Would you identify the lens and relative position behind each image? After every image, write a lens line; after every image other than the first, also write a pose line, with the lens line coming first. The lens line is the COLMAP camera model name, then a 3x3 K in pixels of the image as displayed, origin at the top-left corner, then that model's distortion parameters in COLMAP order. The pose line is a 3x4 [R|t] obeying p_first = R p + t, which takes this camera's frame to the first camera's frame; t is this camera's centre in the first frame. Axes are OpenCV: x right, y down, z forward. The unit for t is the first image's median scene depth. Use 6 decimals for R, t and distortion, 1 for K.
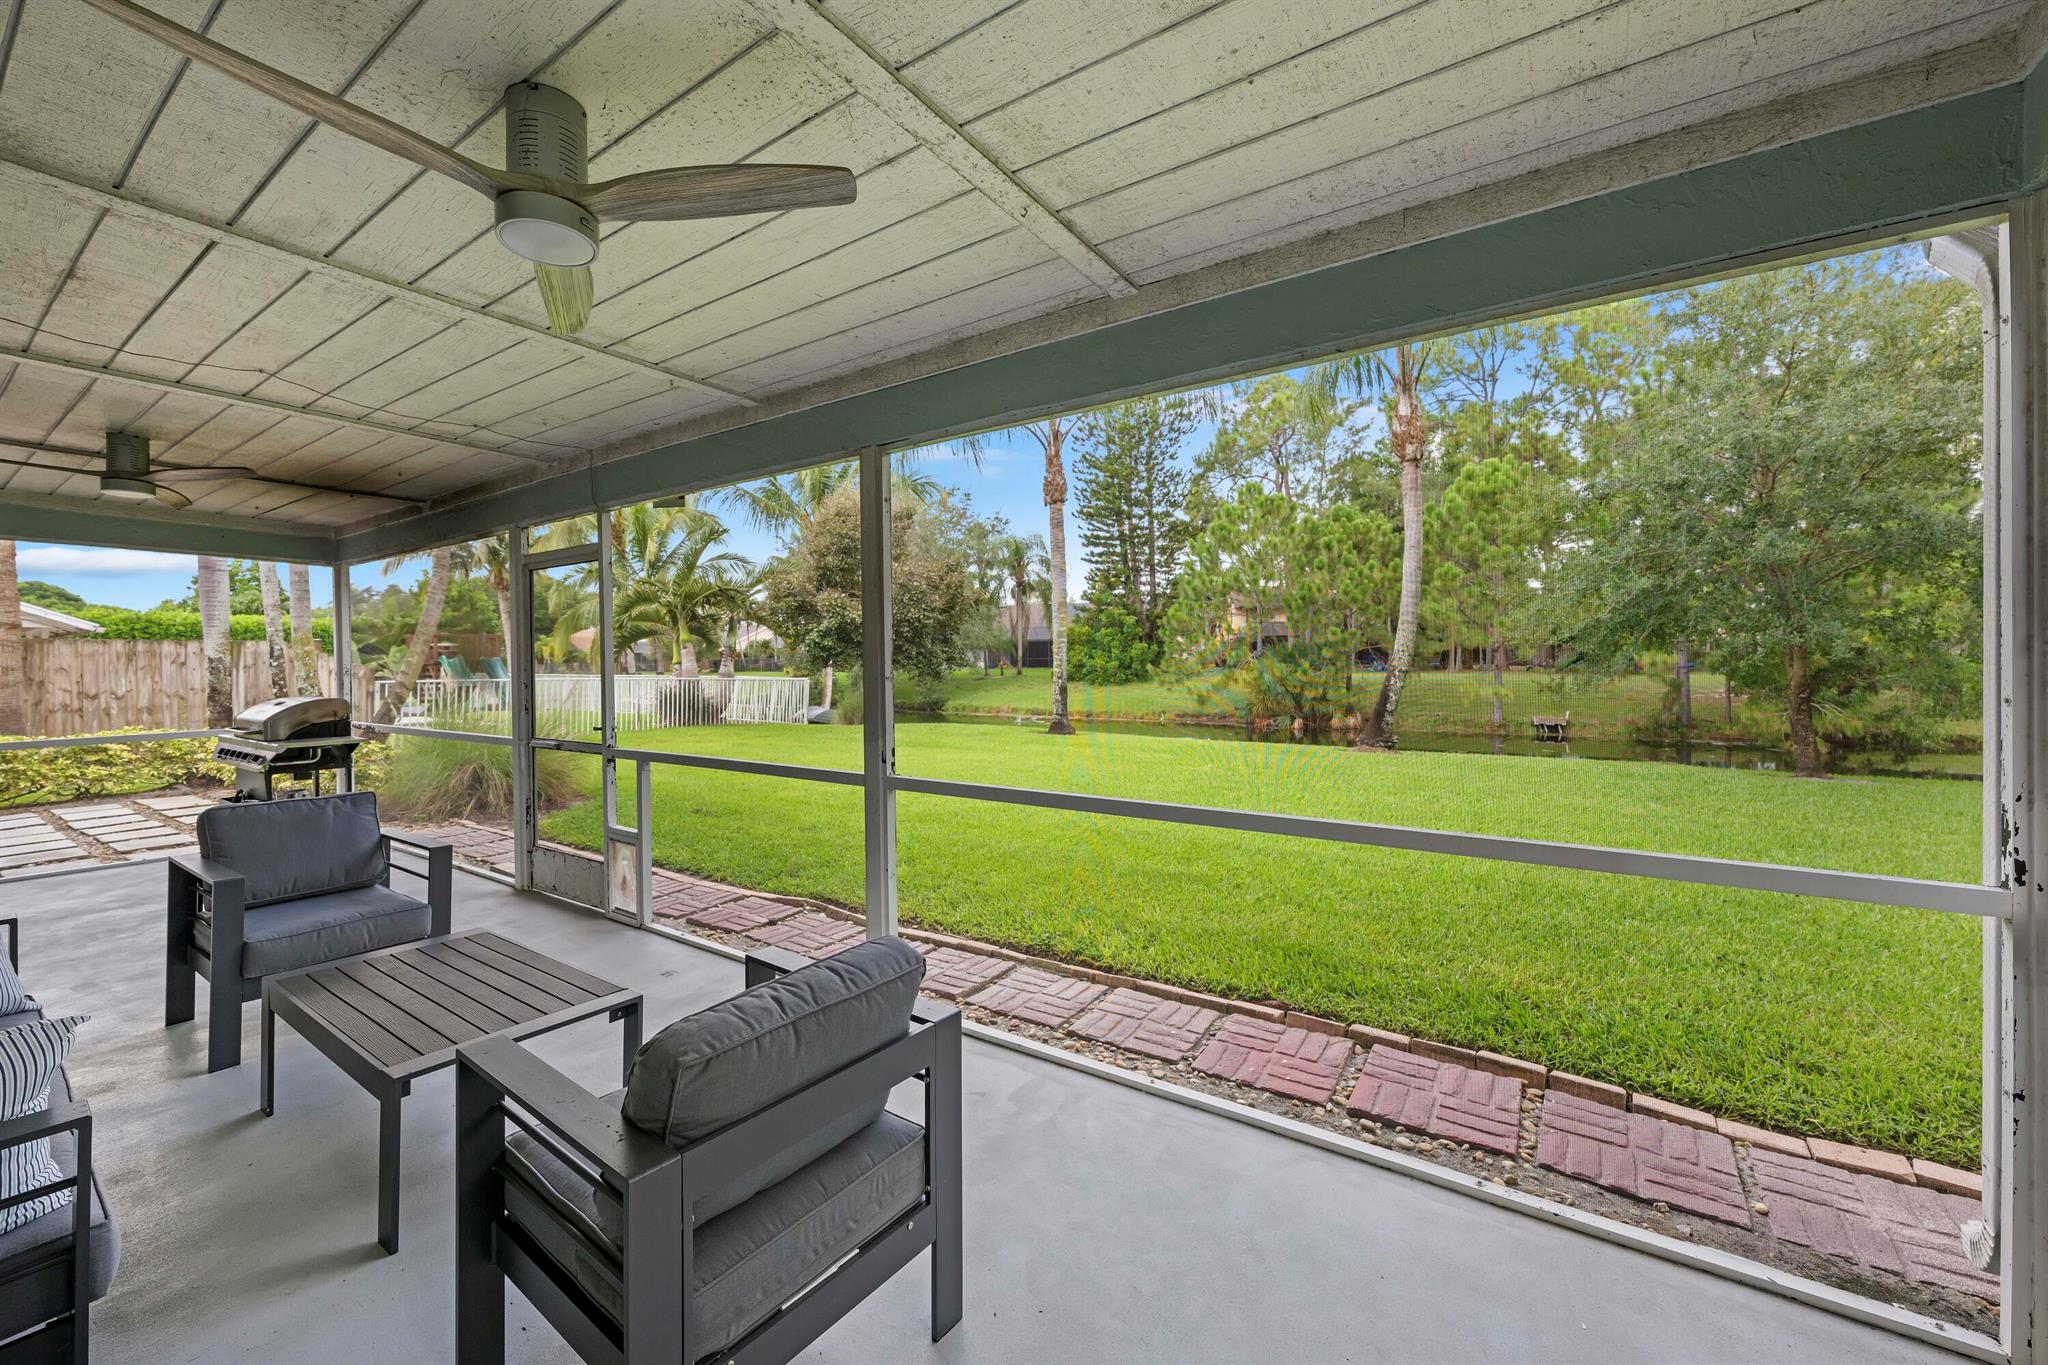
lens RADIAL K [[821.2, 0, 1025.0], [0, 821.2, 666.7], [0, 0, 1]] dist [-0.000161, -0.000074]
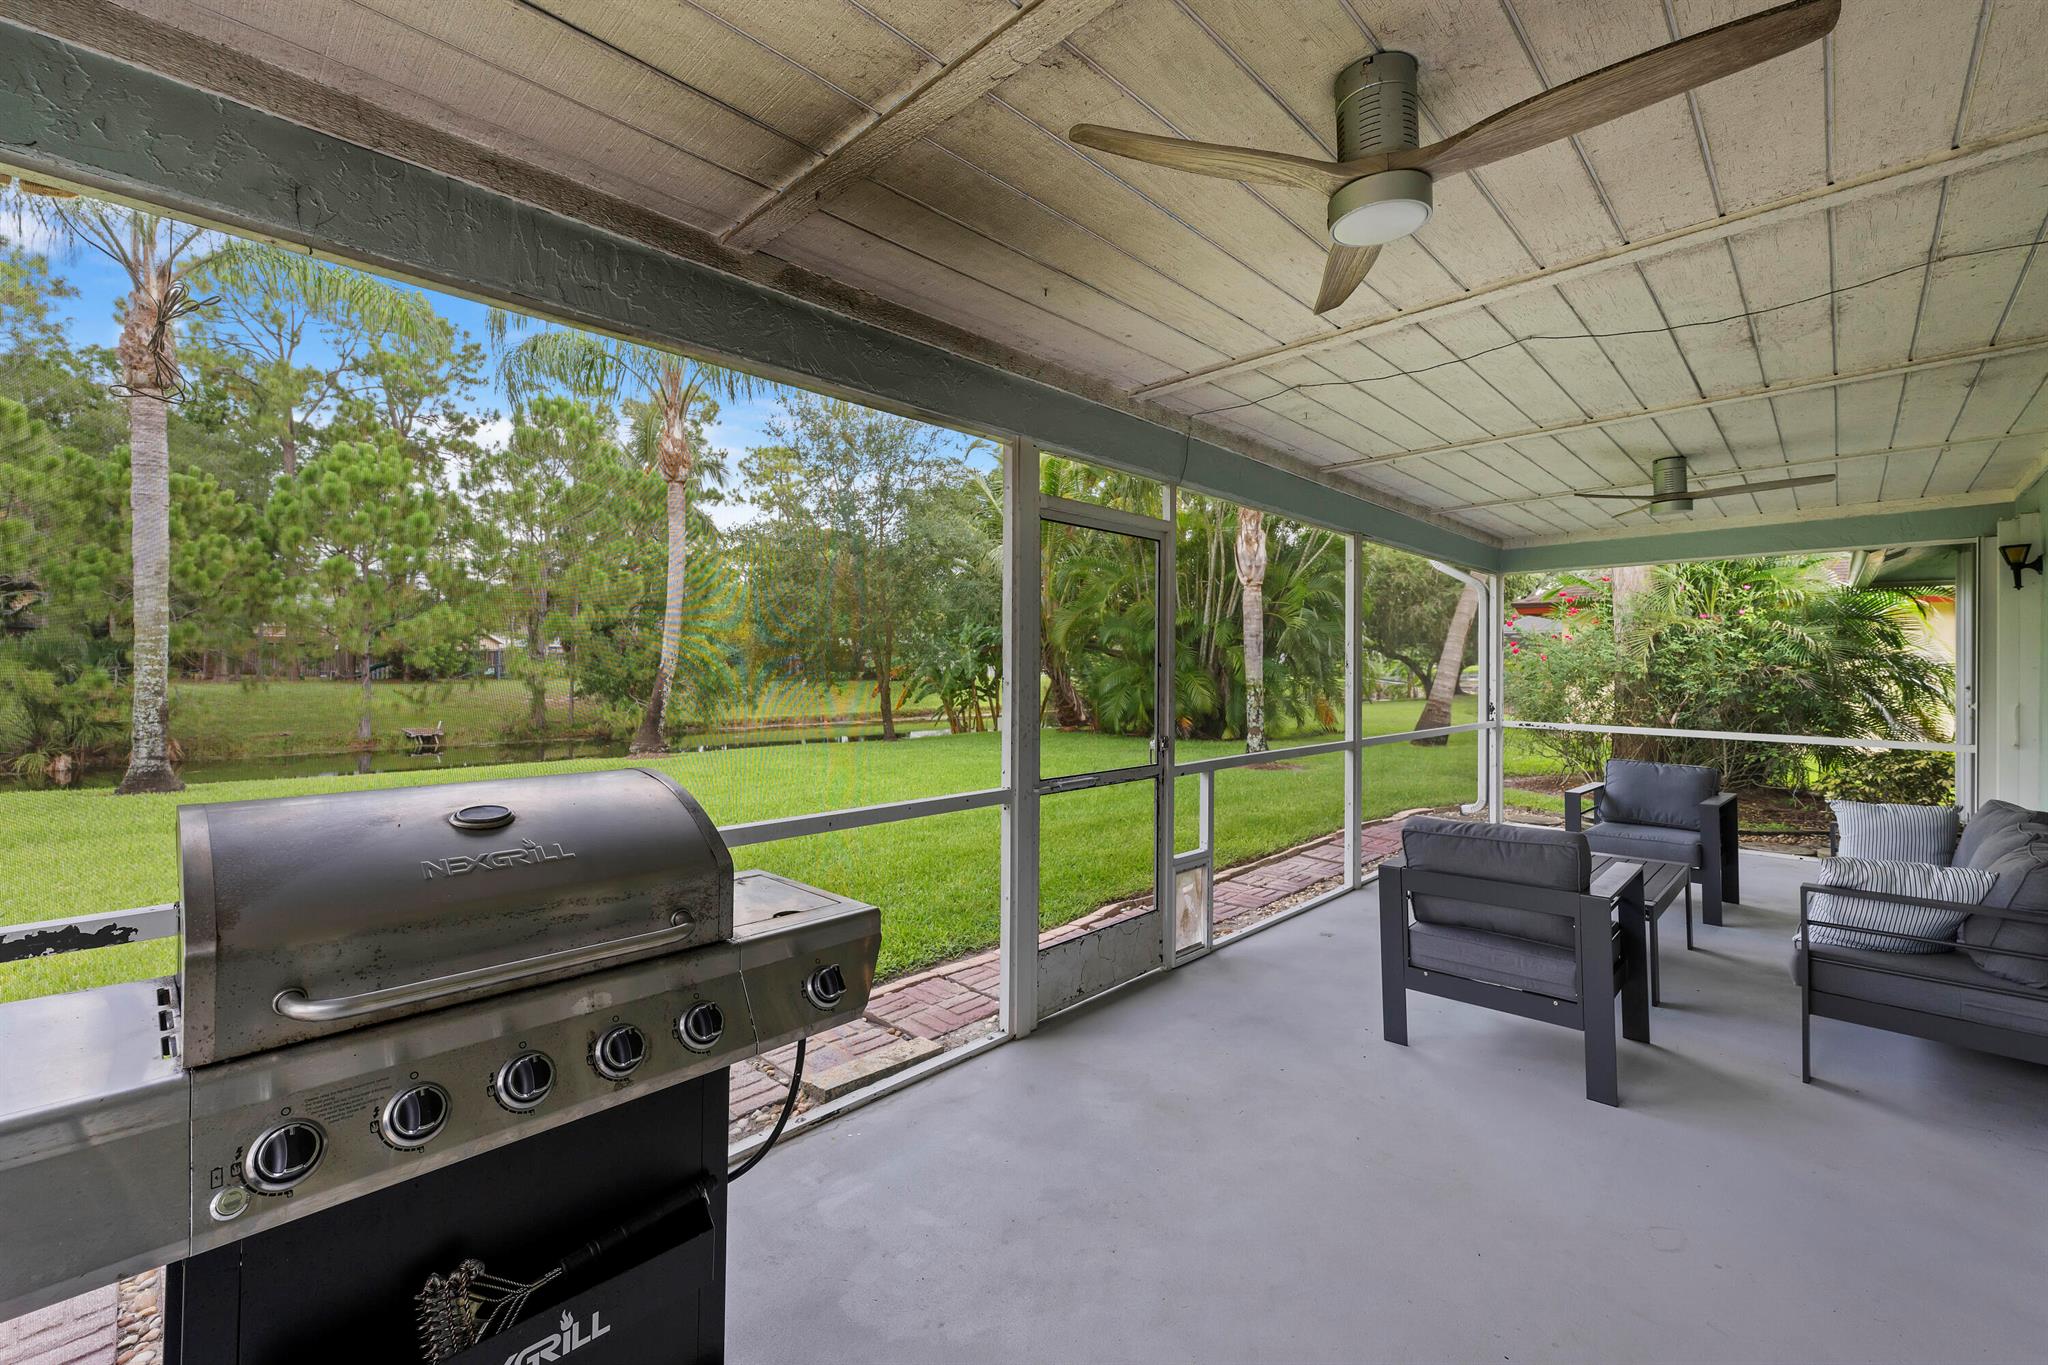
lens RADIAL K [[821.2, 0, 1029.4], [0, 821.2, 673.9], [0, 0, 1]] dist [-0.000161, -0.000074]
pose [[0.172381, 0.000346, 0.985030, -0.191512], [0.002276, 0.999997, -0.000749, 0.000281], [-0.985028, 0.002371, 0.172380, 0.139667]]
